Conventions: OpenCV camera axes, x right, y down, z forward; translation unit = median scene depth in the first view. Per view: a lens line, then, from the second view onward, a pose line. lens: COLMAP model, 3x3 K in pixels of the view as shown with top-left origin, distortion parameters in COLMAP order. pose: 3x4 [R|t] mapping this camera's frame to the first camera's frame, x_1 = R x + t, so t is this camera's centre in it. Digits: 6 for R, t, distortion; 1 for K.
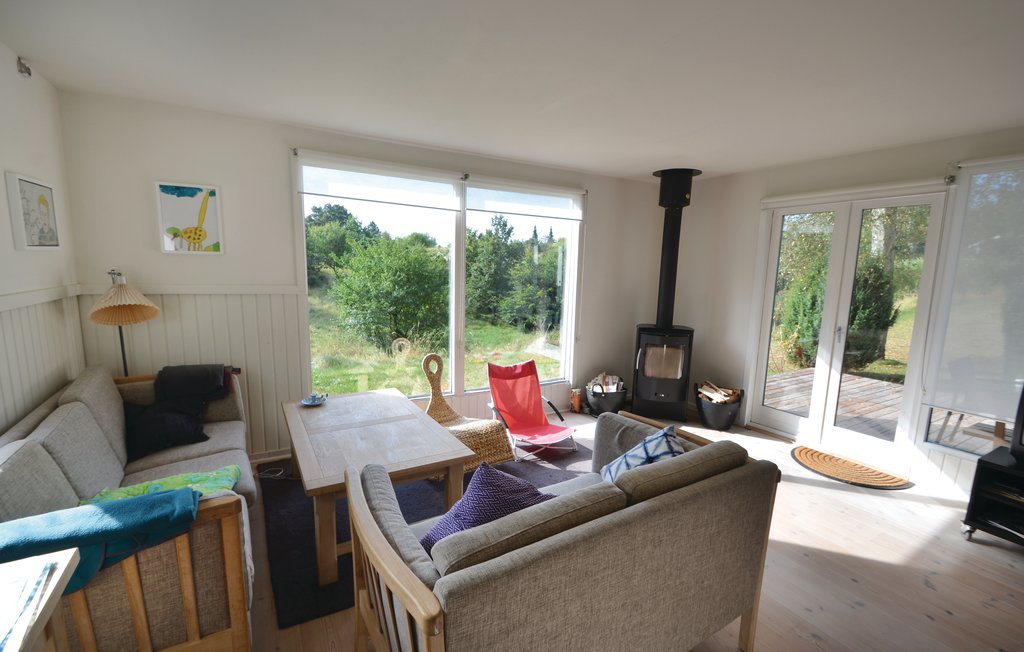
lens RADIAL K [[450.0, 0, 502.1], [0, 450.0, 333.5], [0, 0, 1]] dist [0.002145, 0.000208]
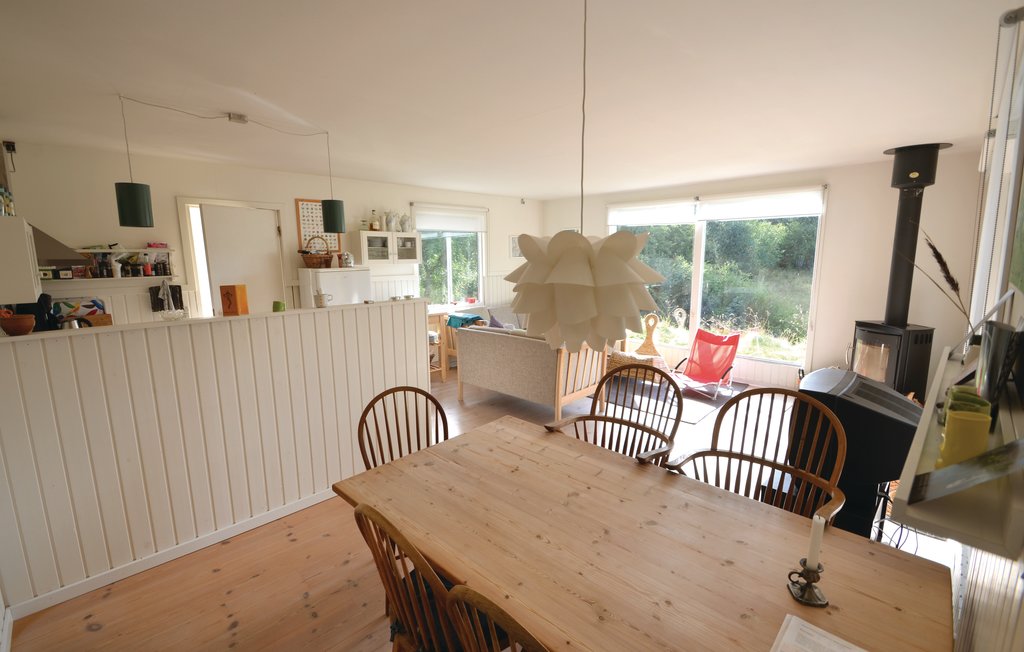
lens RADIAL K [[450.0, 0, 502.1], [0, 450.0, 333.5], [0, 0, 1]] dist [0.002145, 0.000208]
pose [[0.248792, 0.138783, -0.958562, 1.064075], [-0.124866, 0.986018, 0.110350, 0.001817], [0.960474, 0.092238, 0.262643, 0.039741]]
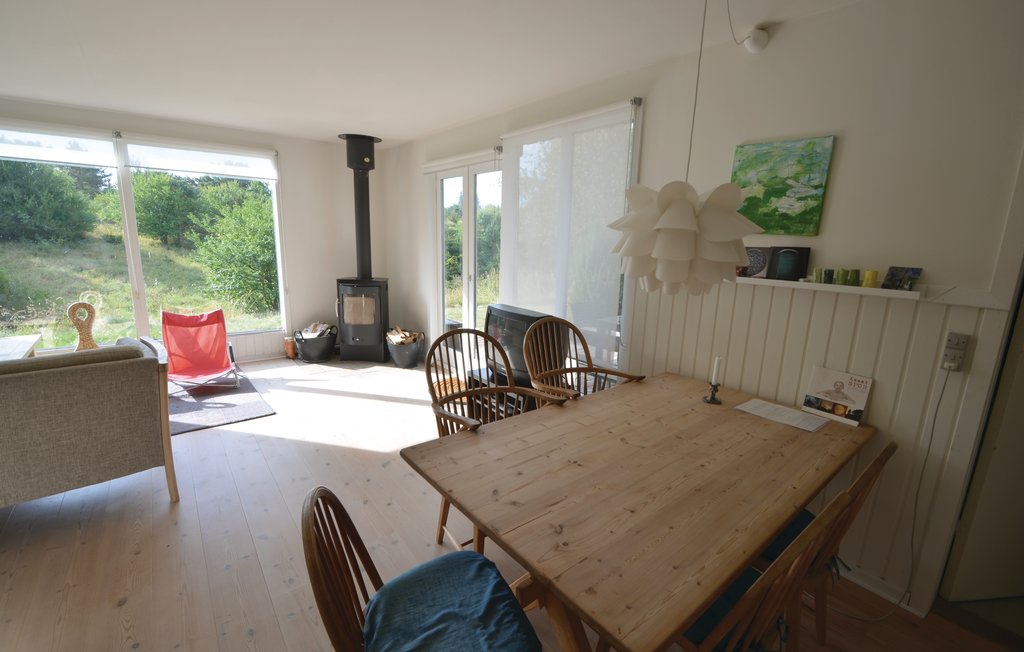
lens RADIAL K [[450.0, 0, 502.1], [0, 450.0, 333.5], [0, 0, 1]] dist [0.002145, 0.000208]
pose [[0.989869, -0.023989, 0.139946, 0.564868], [0.013957, 0.997290, 0.072229, 0.046669], [-0.141299, -0.069544, 0.987521, -0.162330]]
